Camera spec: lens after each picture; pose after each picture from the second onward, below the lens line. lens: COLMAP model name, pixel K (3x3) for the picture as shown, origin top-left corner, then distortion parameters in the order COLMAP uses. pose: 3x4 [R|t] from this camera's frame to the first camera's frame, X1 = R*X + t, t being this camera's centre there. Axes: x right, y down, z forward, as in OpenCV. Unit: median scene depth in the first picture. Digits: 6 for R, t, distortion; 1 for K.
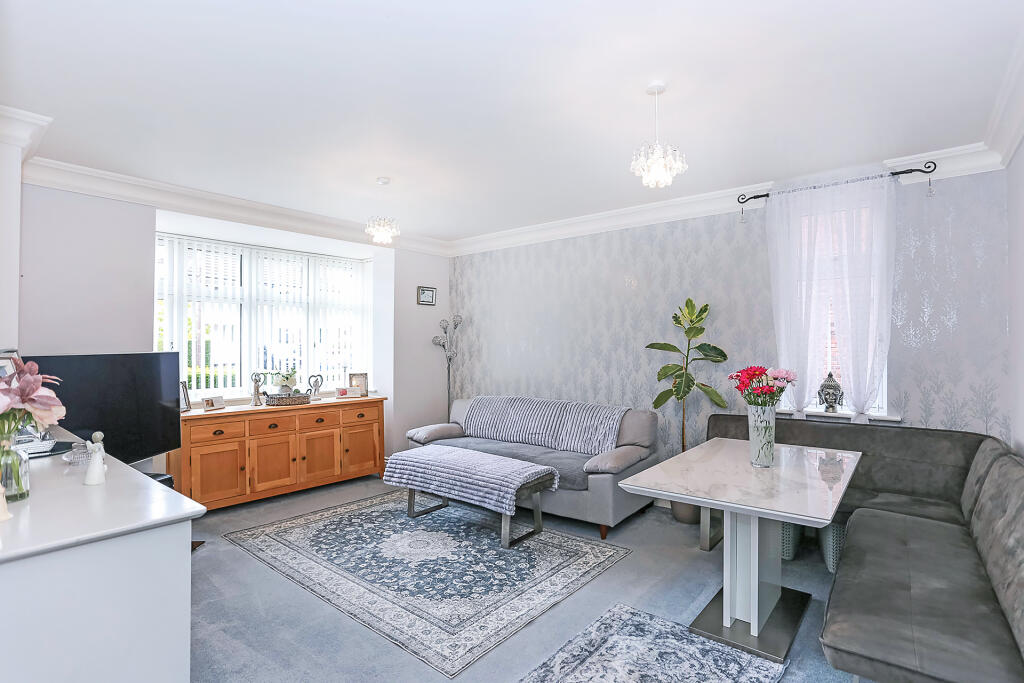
lens RADIAL K [[503.3, 0, 504.0], [0, 503.3, 337.7], [0, 0, 1]] dist [-0.016077, 0.004504]
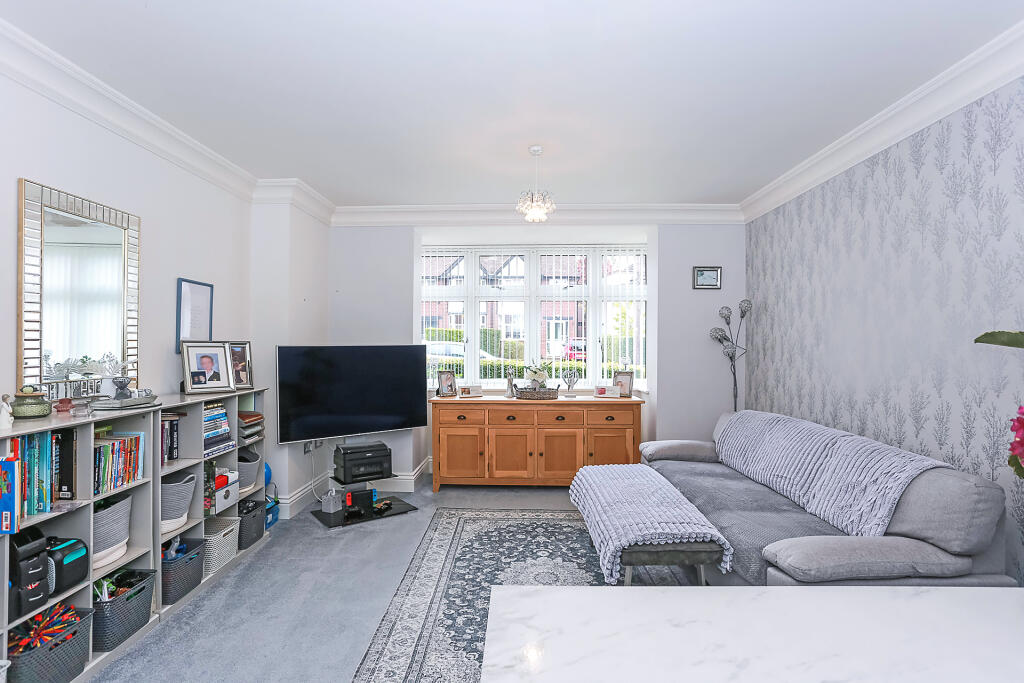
lens RADIAL K [[503.3, 0, 509.6], [0, 503.3, 343.6], [0, 0, 1]] dist [-0.016077, 0.004504]
pose [[0.630939, 0.002545, -0.775828, 0.367581], [0.010840, 0.999868, 0.012096, 0.010623], [0.775757, -0.016042, 0.630828, 0.366619]]
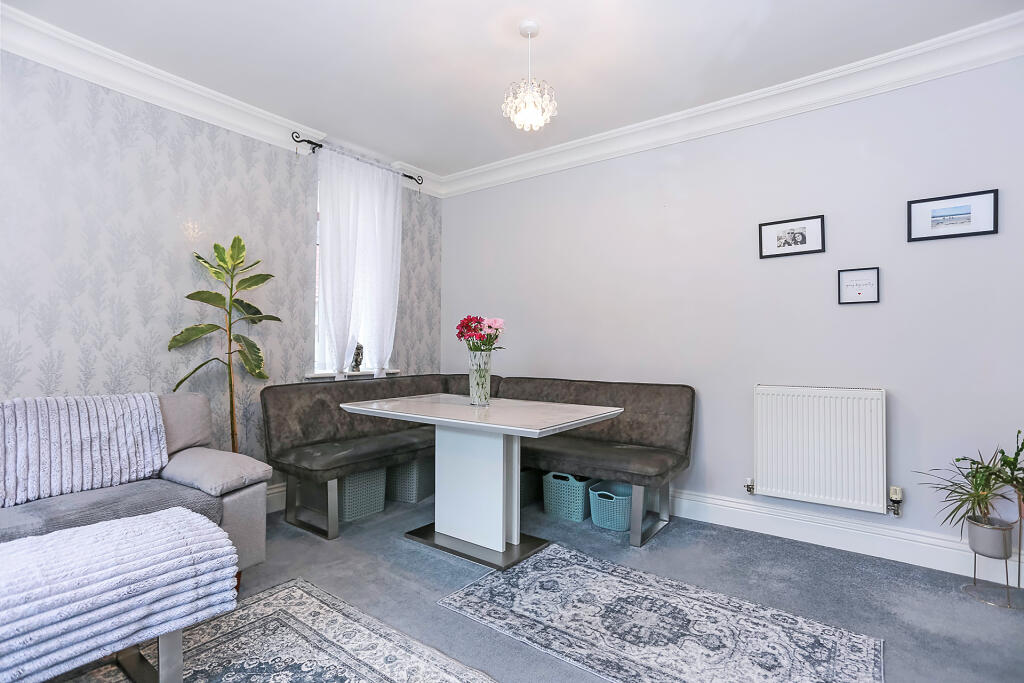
lens RADIAL K [[503.3, 0, 515.6], [0, 503.3, 346.1], [0, 0, 1]] dist [-0.016077, 0.004504]
pose [[-0.042665, 0.000341, 0.999089, -0.381727], [-0.021673, 0.999764, -0.001267, 0.074879], [-0.998854, -0.021708, -0.042648, 0.598824]]
